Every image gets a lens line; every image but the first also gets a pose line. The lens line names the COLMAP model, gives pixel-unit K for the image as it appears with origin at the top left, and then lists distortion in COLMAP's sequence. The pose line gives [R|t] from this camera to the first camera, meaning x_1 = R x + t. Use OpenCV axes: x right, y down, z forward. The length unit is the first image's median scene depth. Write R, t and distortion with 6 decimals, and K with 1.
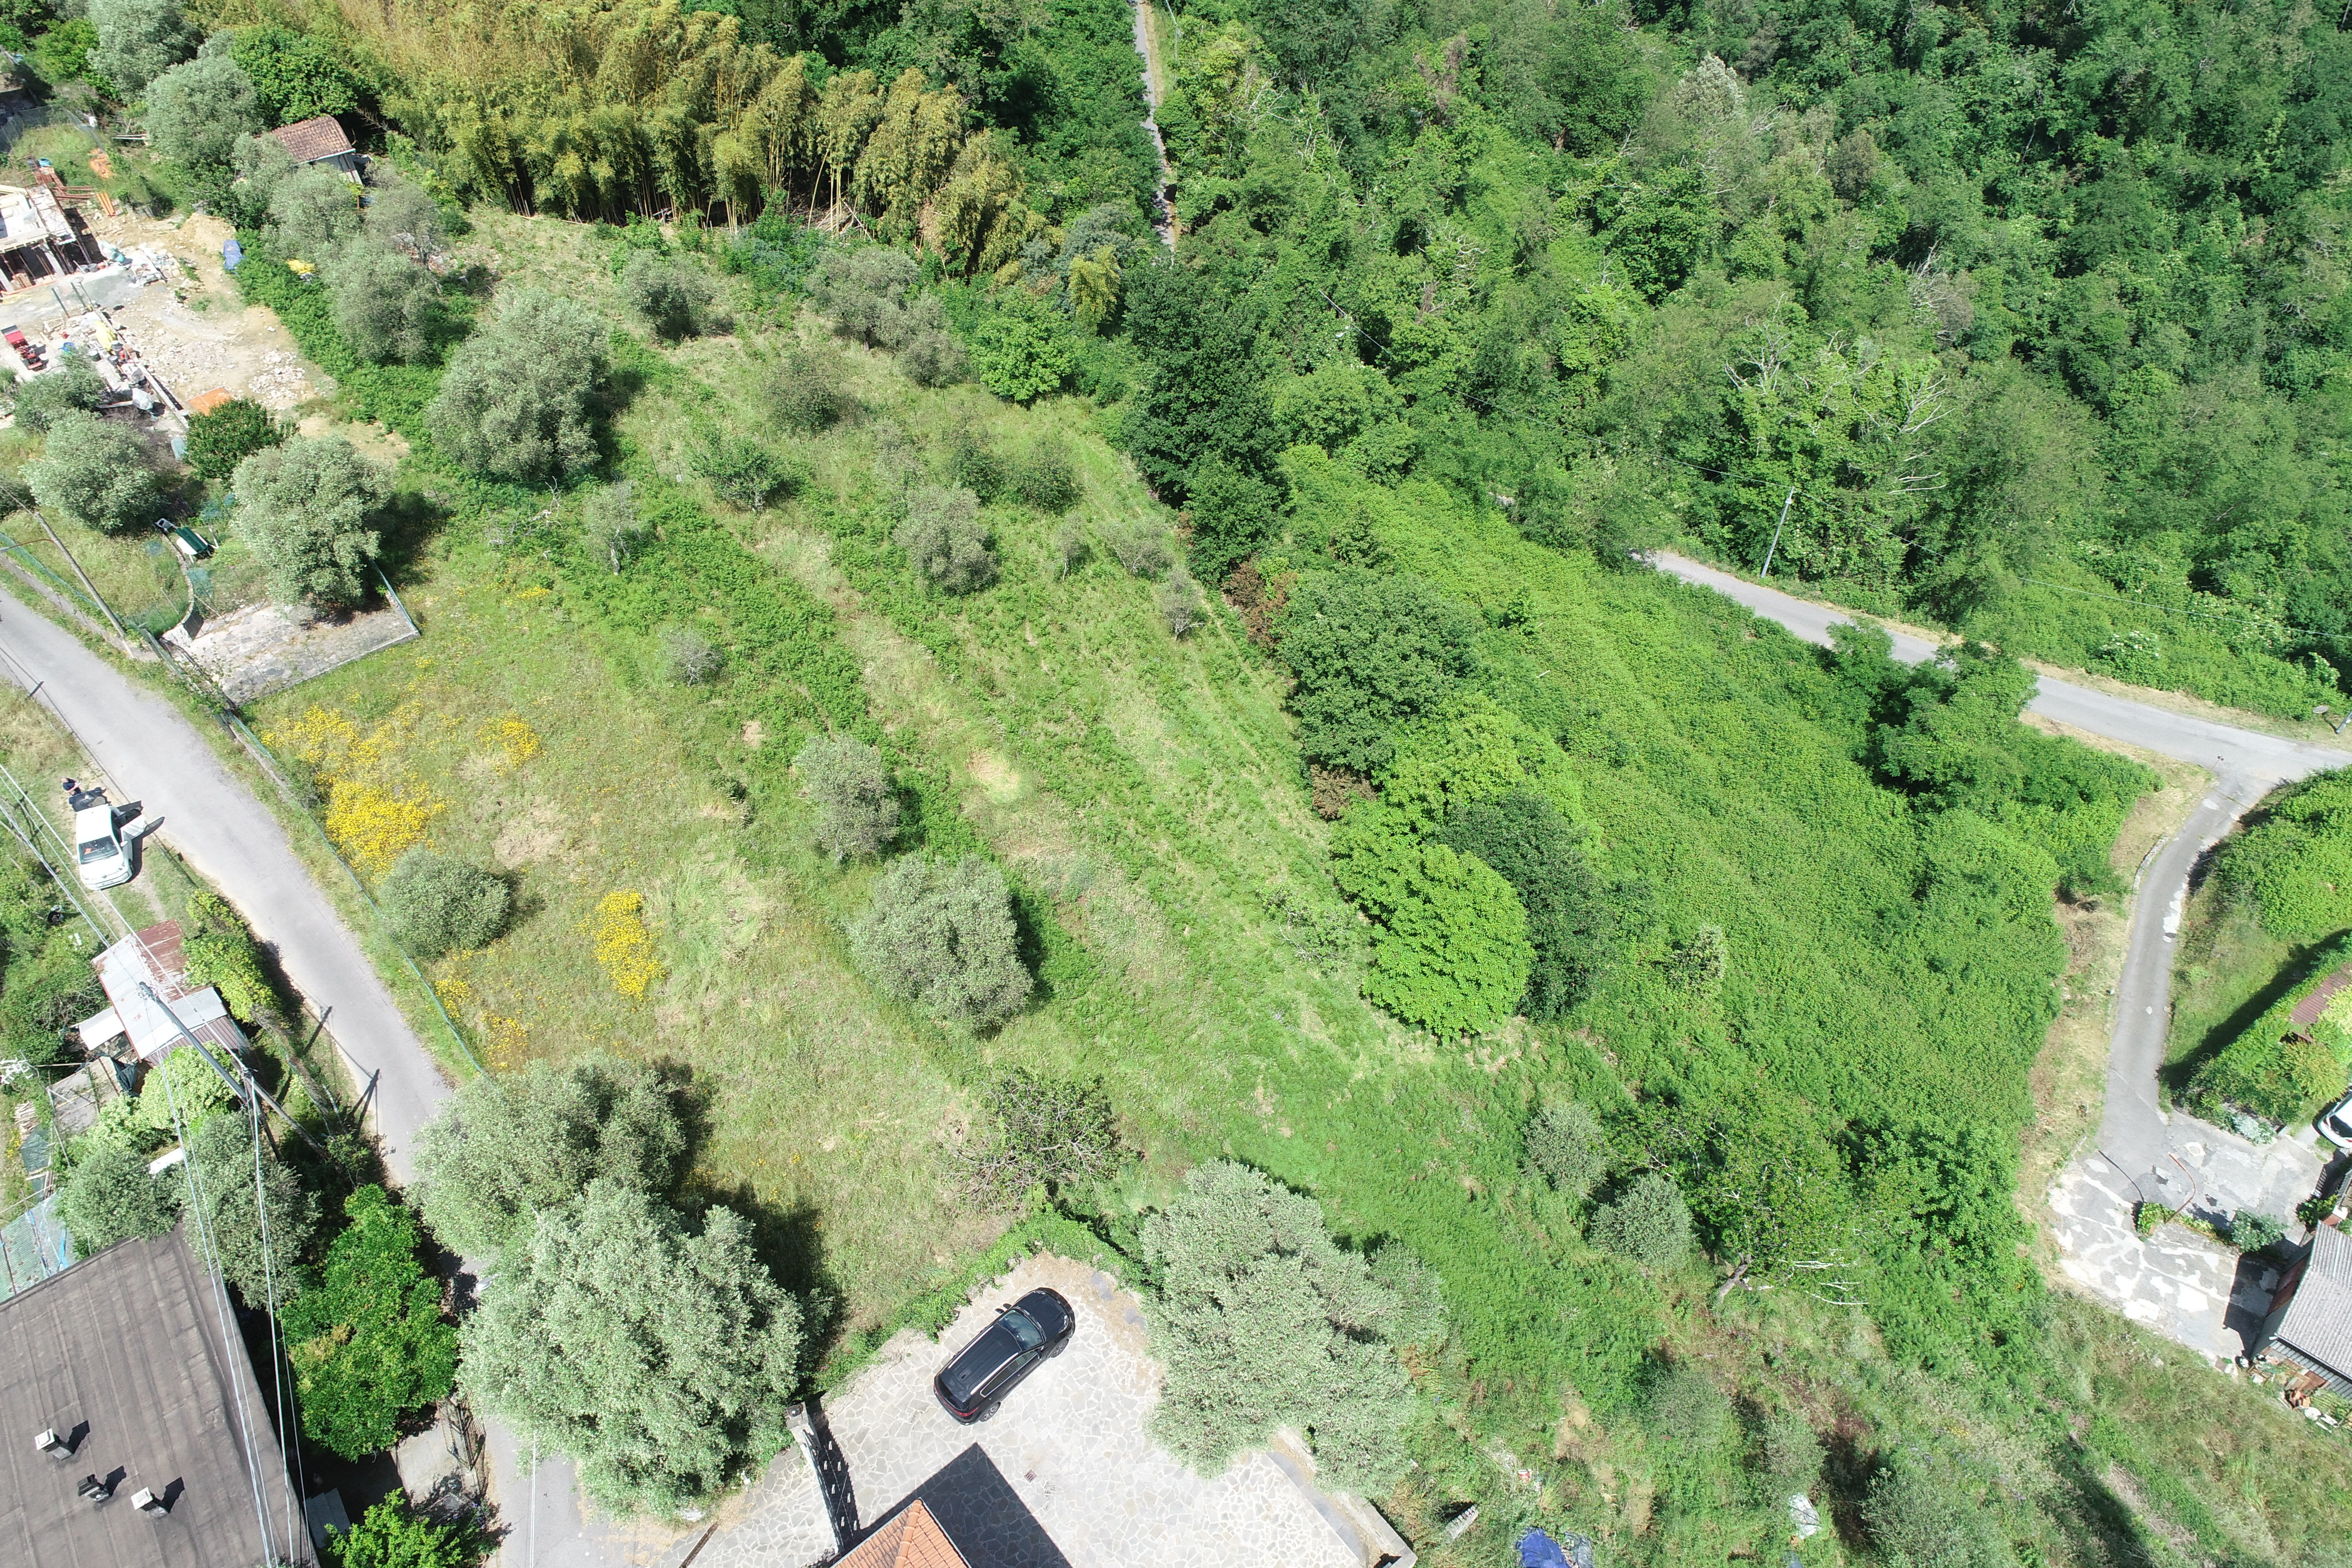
lens RADIAL K [[1580.5, 0, 1176.0], [0, 1580.5, 784.0], [0, 0, 1]] dist [-0.007580, 0.001838]
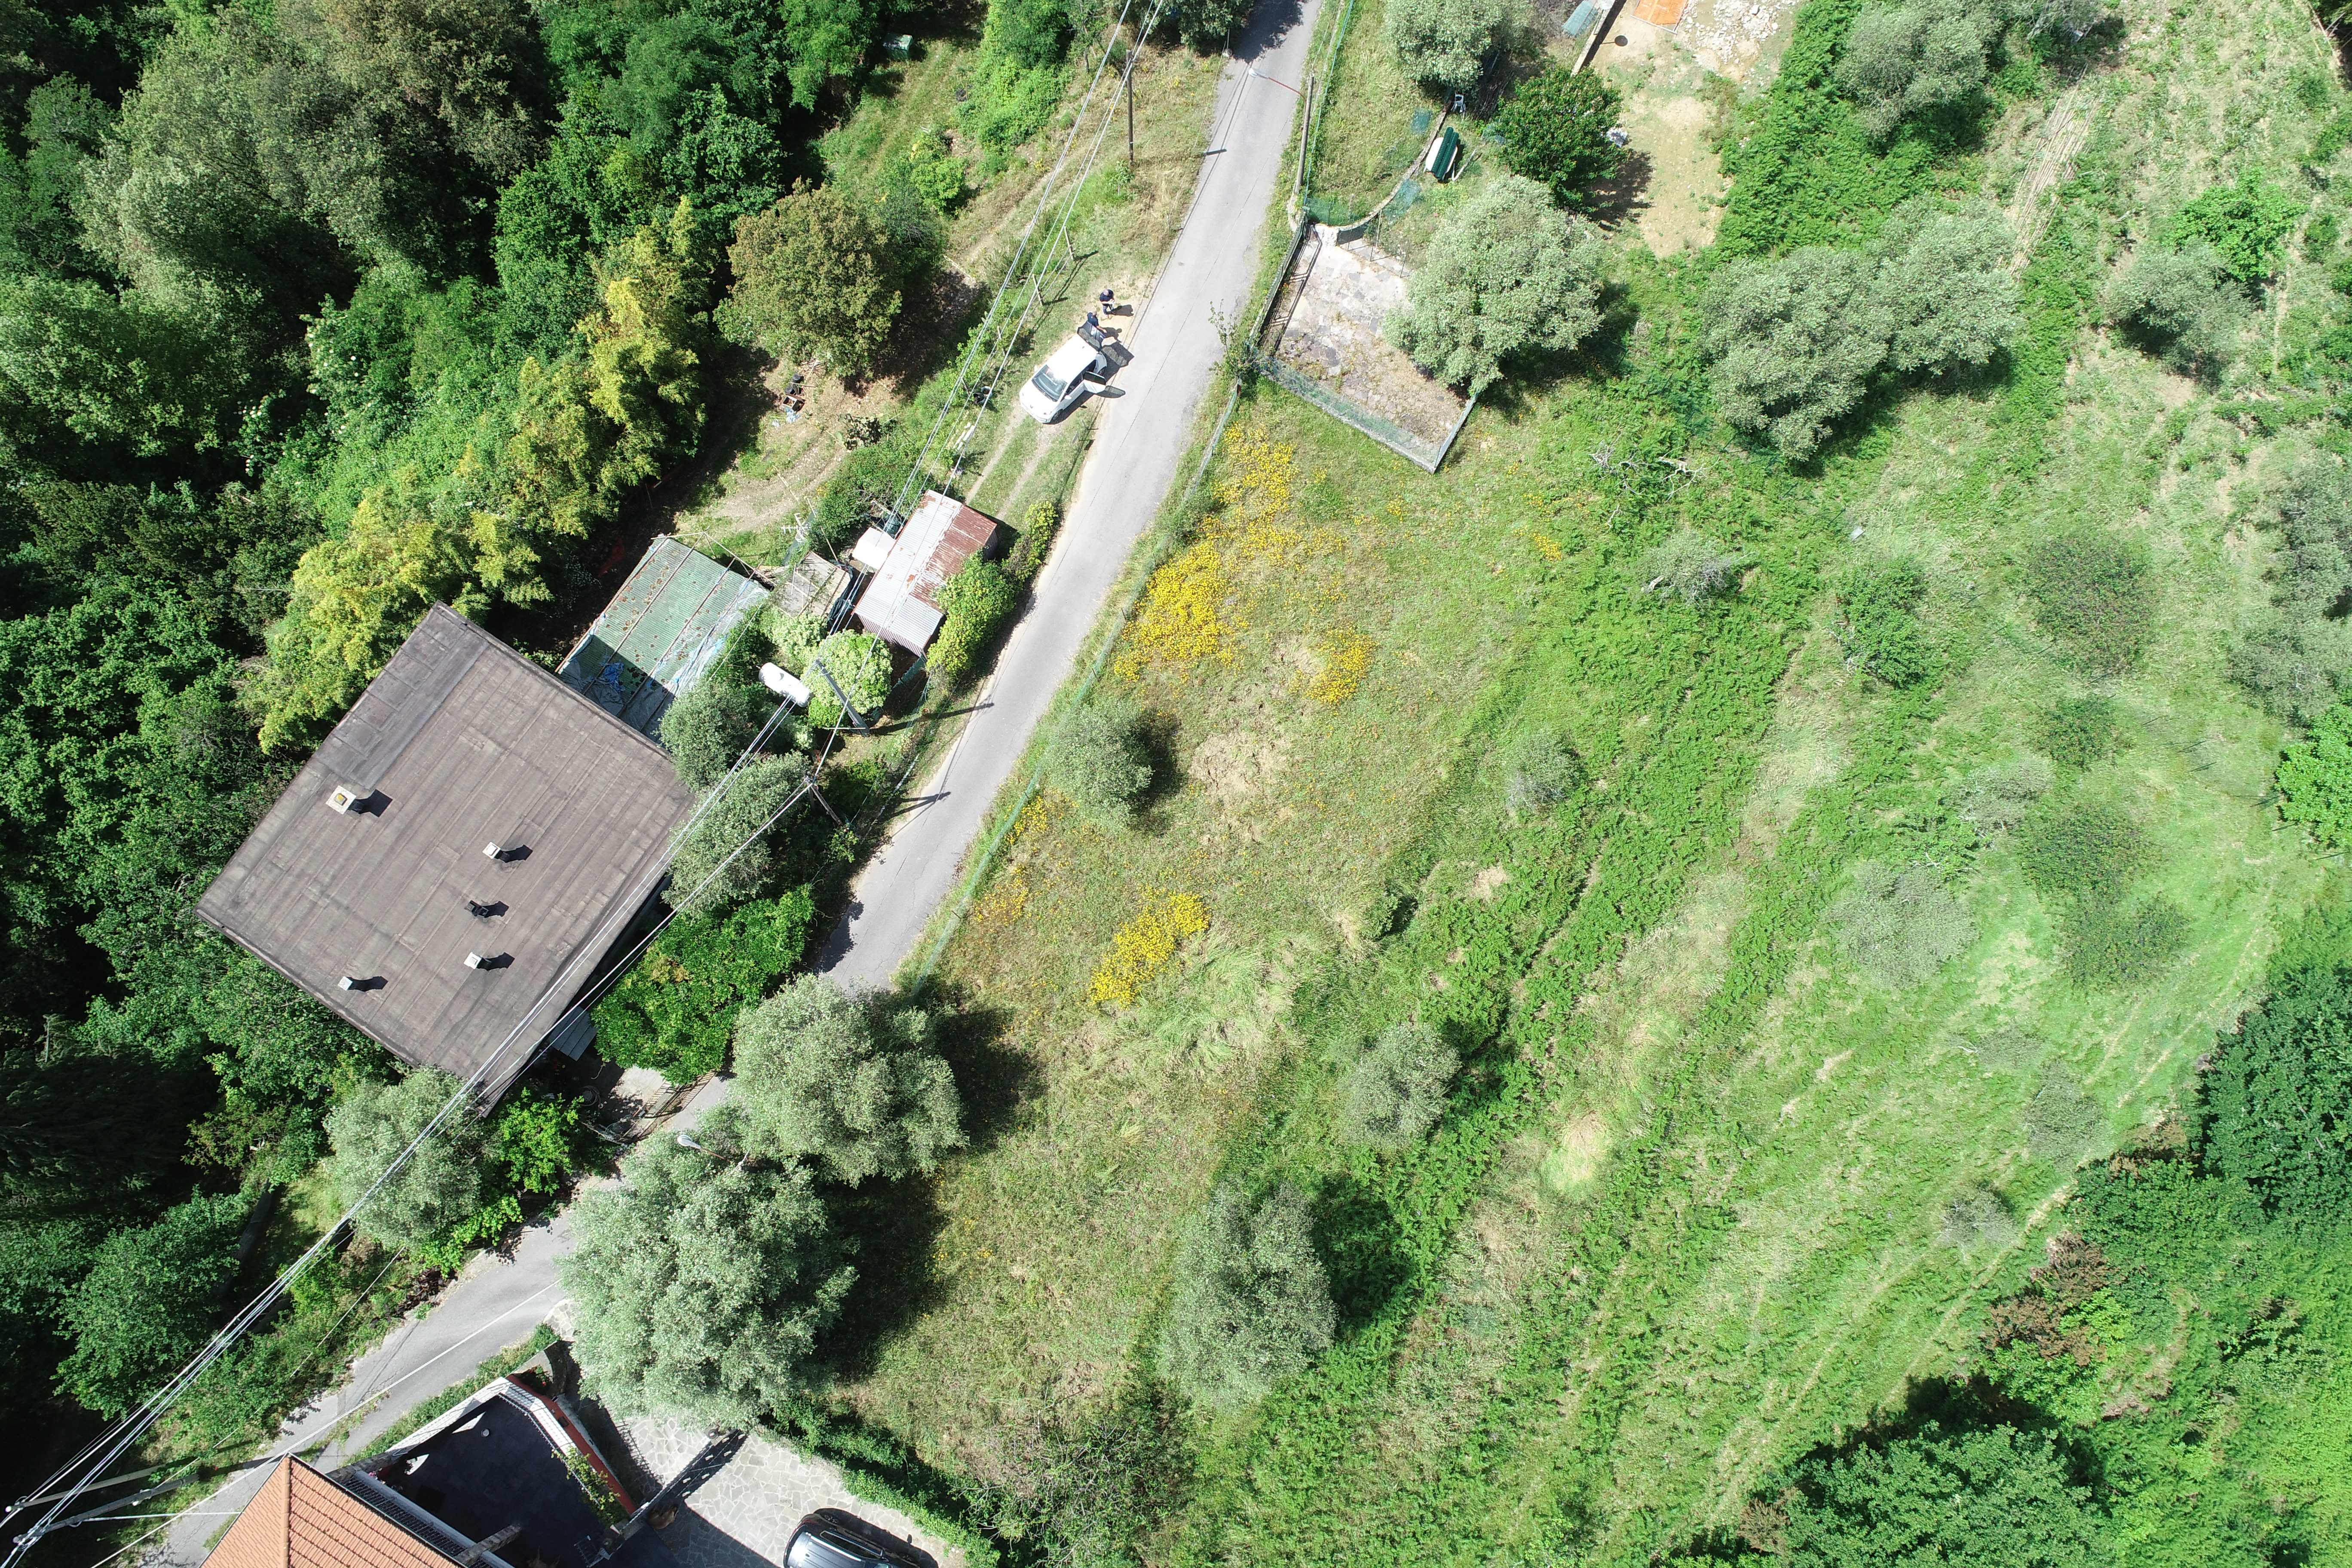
lens RADIAL K [[1580.5, 0, 1176.0], [0, 1580.5, 784.0], [0, 0, 1]] dist [-0.007580, 0.001838]
pose [[0.362749, 0.908996, -0.205279, -0.194758], [-0.705283, 0.411775, 0.577076, -0.414789], [0.609089, -0.064555, 0.790470, 0.217350]]
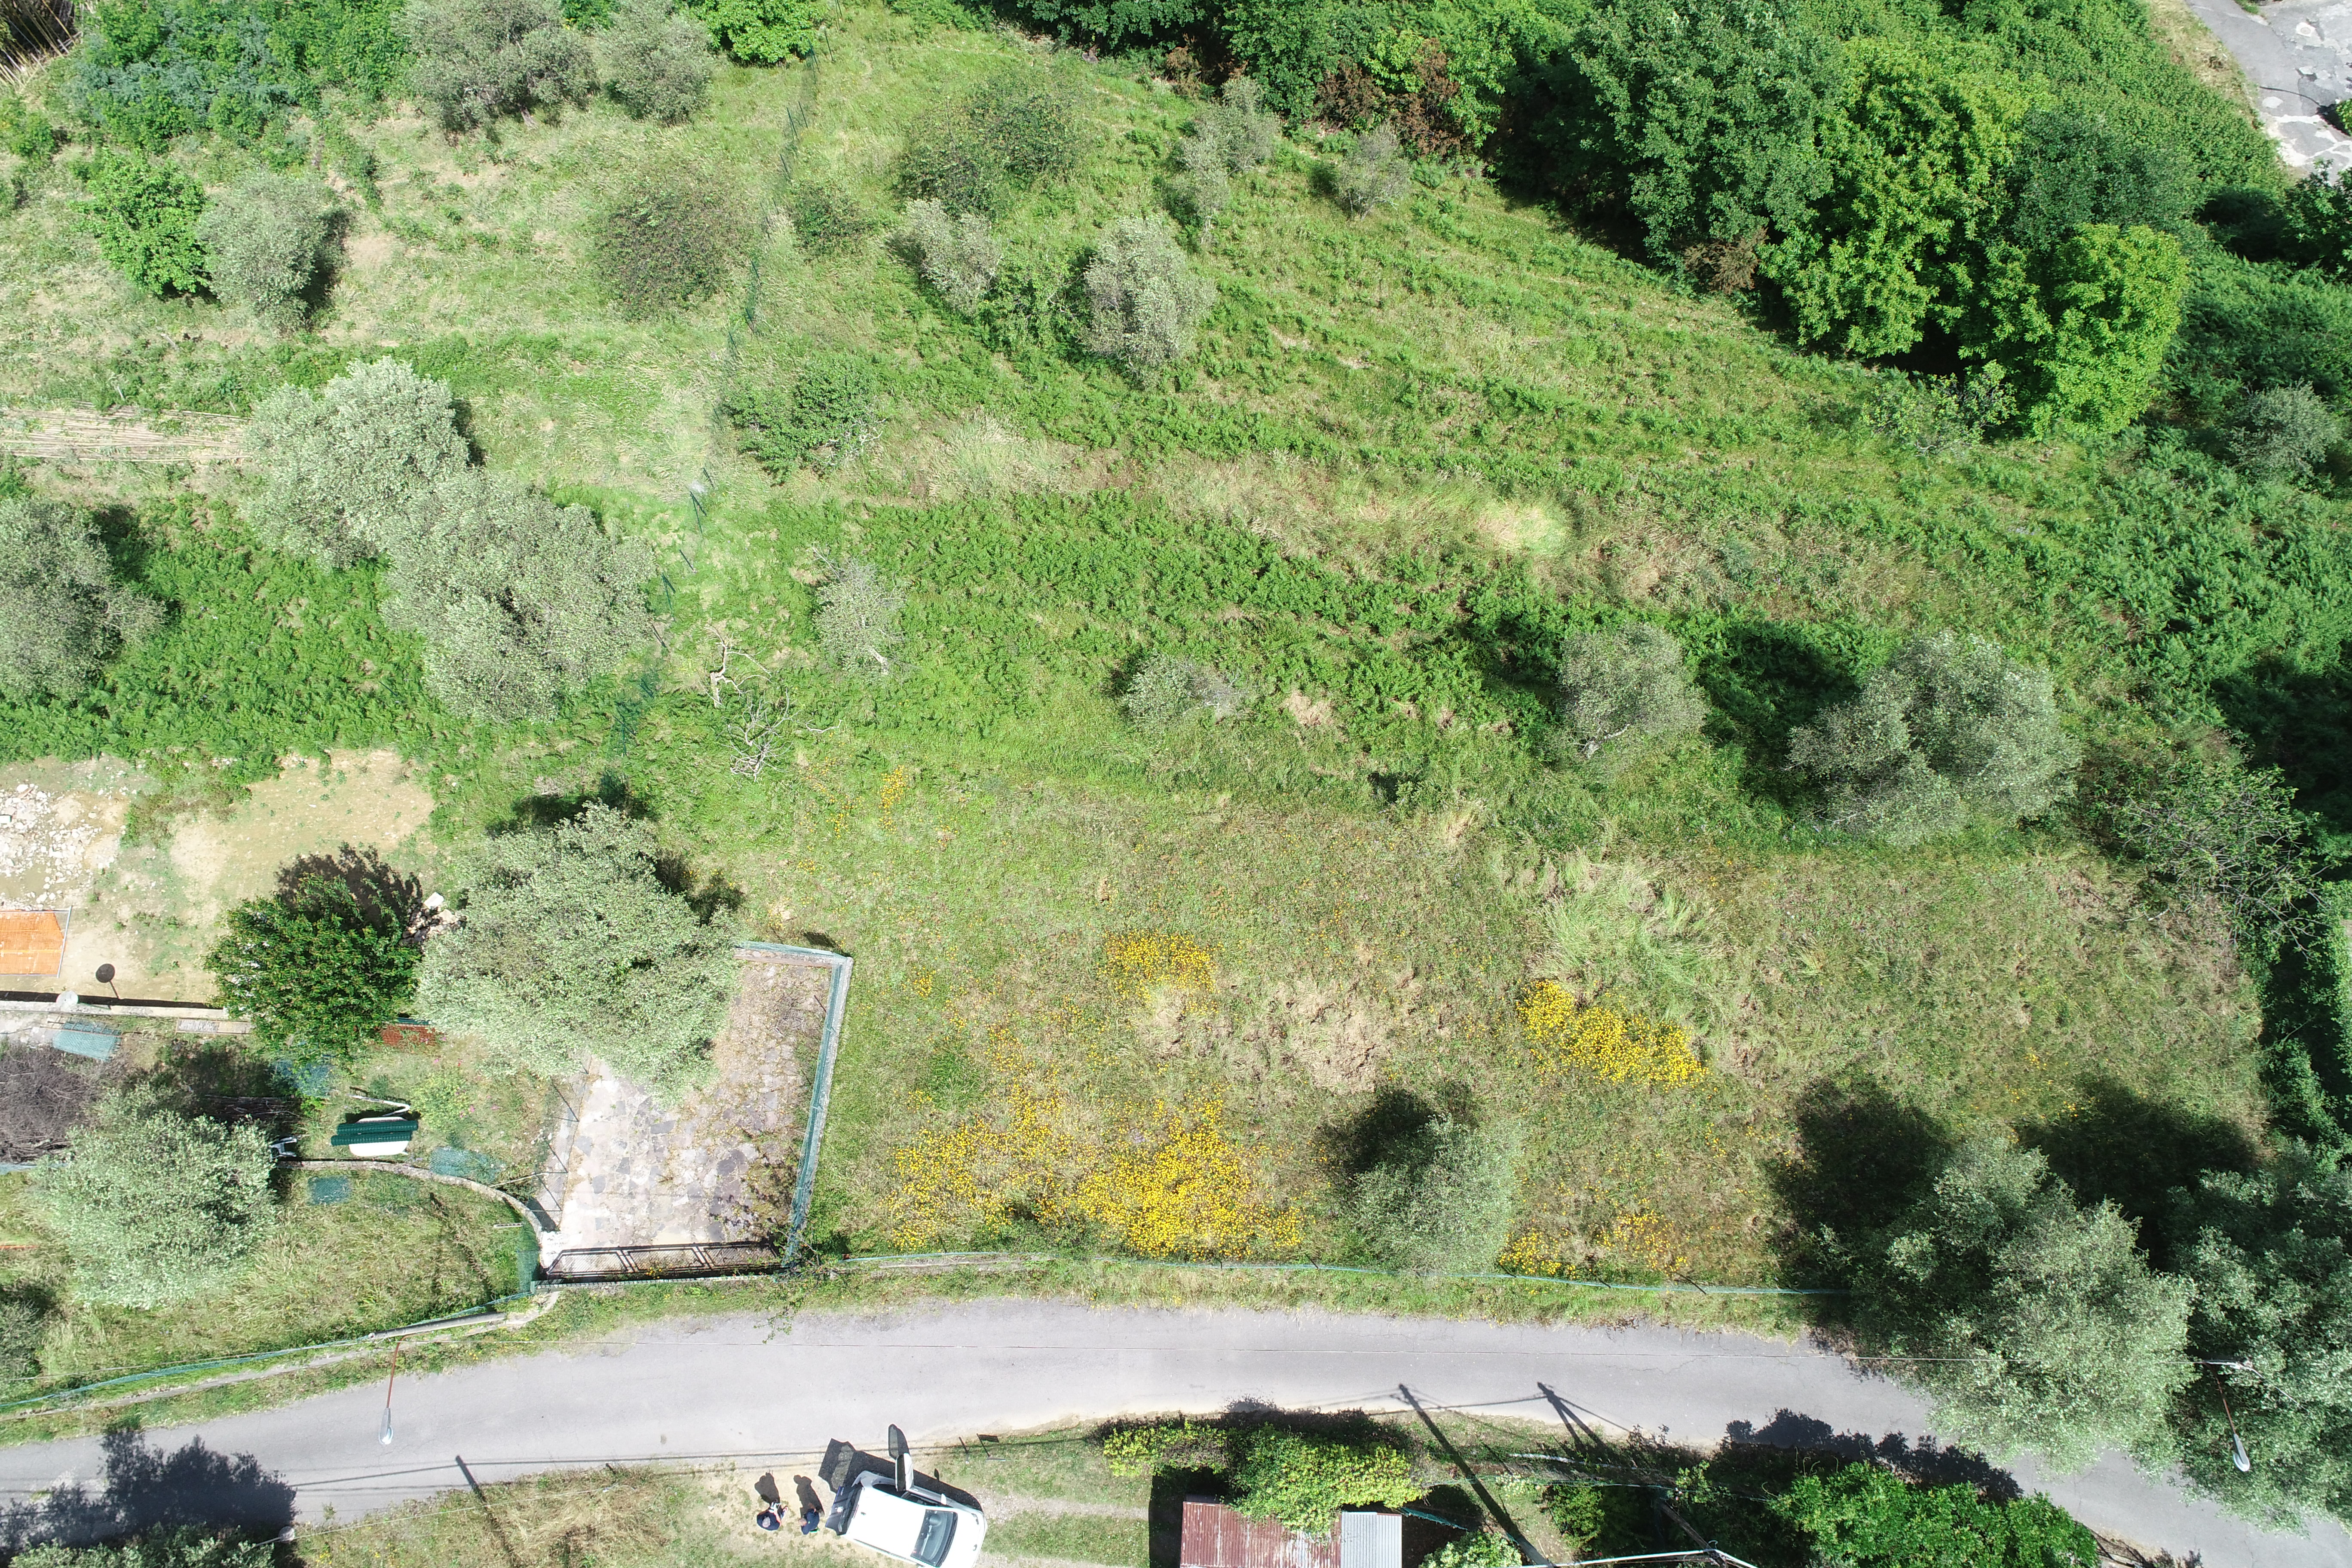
lens RADIAL K [[1580.5, 0, 1176.0], [0, 1580.5, 784.0], [0, 0, 1]] dist [-0.007580, 0.001838]
pose [[0.693314, -0.692709, 0.198671, -0.457406], [0.539258, 0.681585, 0.494613, -0.378003], [-0.478034, -0.235787, 0.846102, 0.410340]]
